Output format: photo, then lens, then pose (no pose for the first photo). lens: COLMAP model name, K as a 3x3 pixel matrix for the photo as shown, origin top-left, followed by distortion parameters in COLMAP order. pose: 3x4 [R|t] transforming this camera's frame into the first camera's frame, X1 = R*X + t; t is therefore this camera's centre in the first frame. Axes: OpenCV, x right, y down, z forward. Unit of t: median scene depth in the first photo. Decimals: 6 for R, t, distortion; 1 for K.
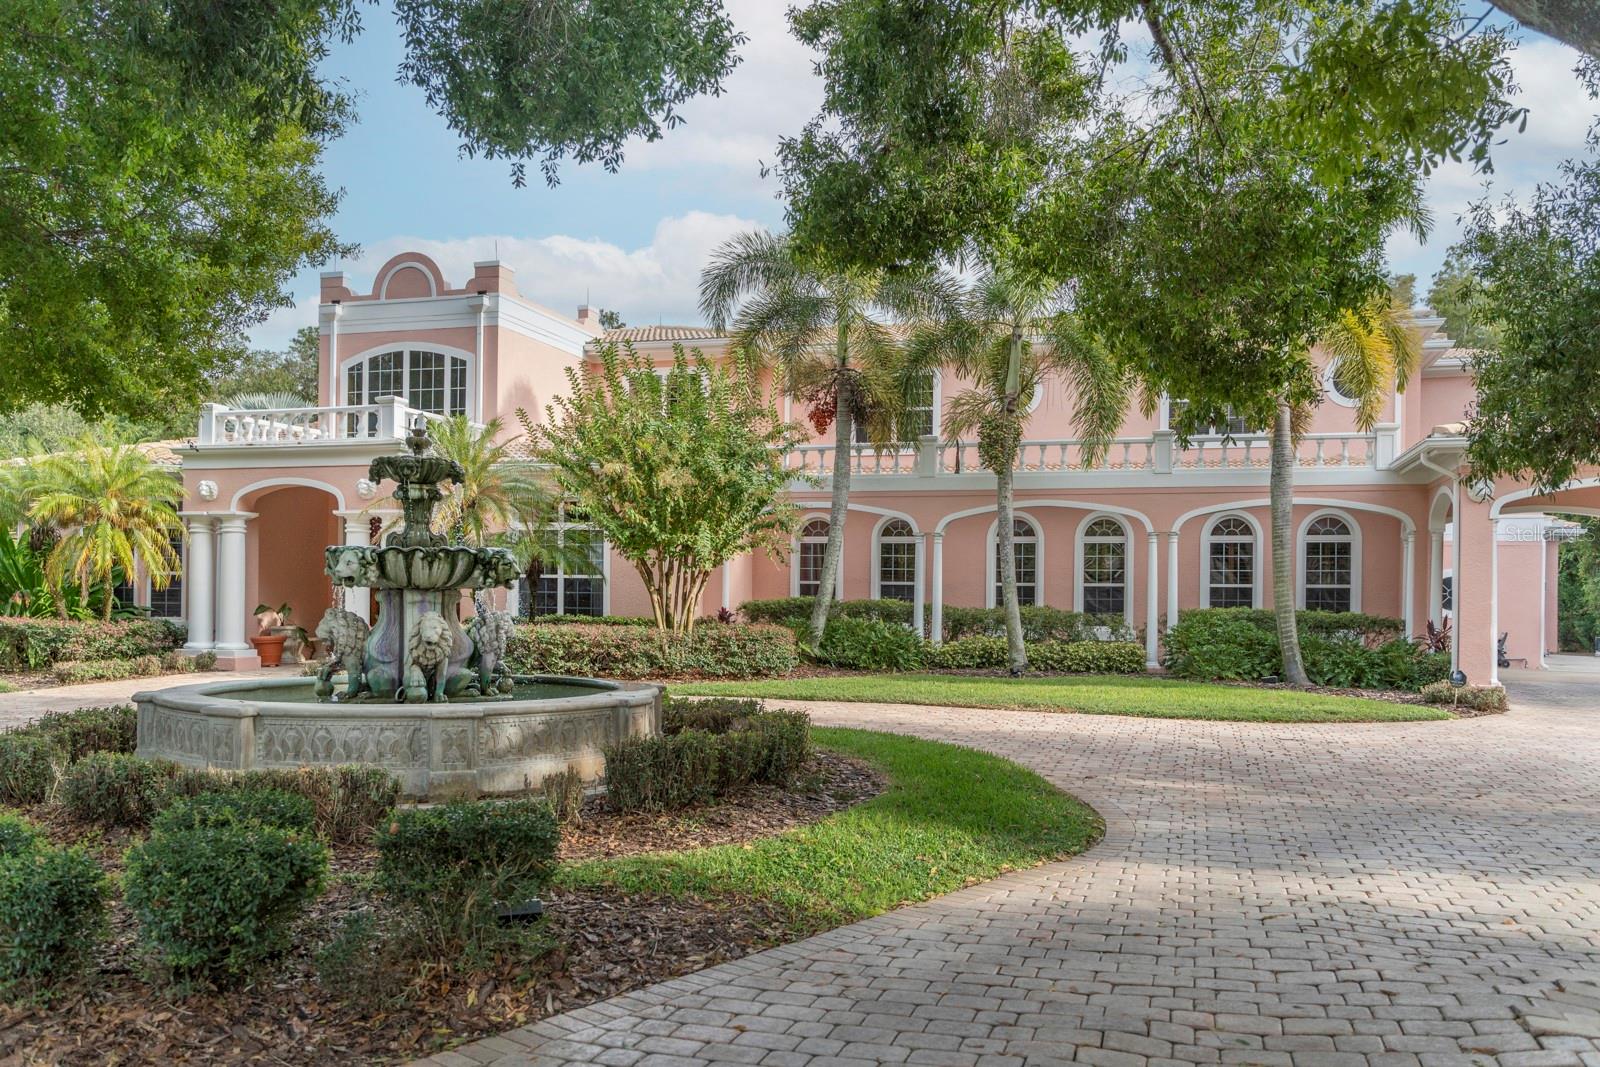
lens RADIAL K [[1332.7, 0, 800.0], [0, 1332.7, 533.5], [0, 0, 1]] dist [0.002001, 0.000289]
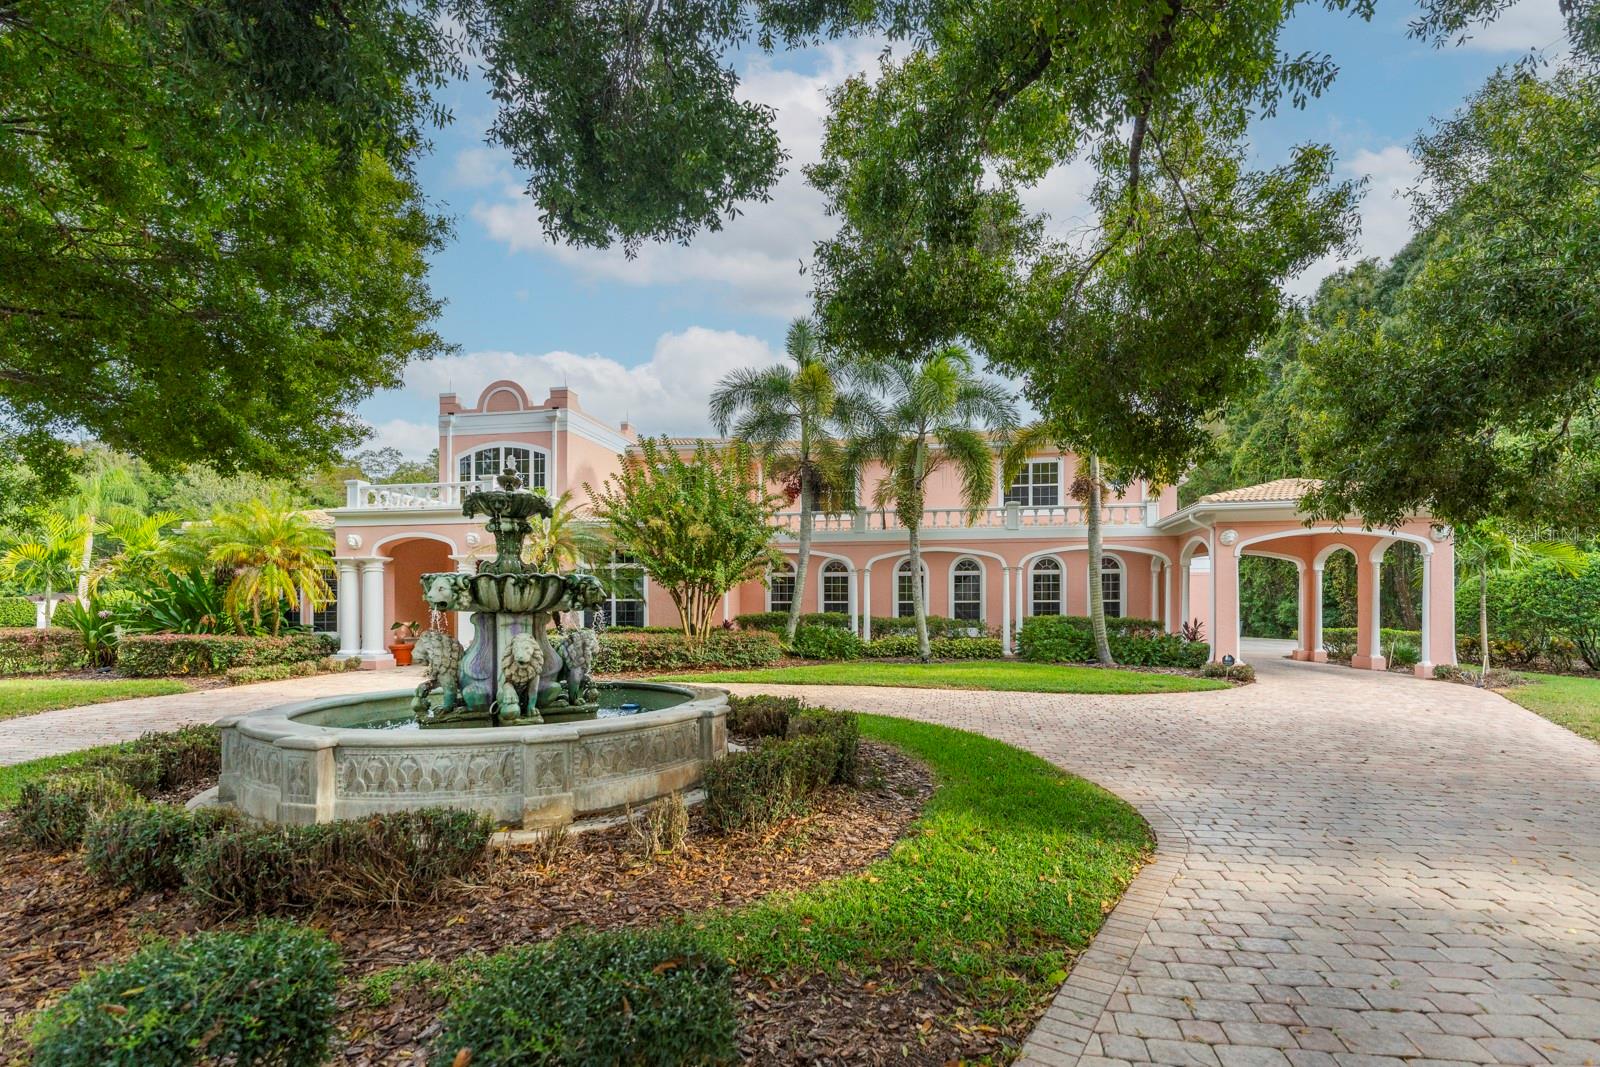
lens RADIAL K [[660.2, 0, 803.8], [0, 660.2, 583.6], [0, 0, 1]] dist [-0.000095, -0.000019]
pose [[0.990826, -0.007652, 0.134929, -0.075069], [0.006385, 0.999931, 0.009821, 0.008753], [-0.134995, -0.008869, 0.990807, 0.267865]]
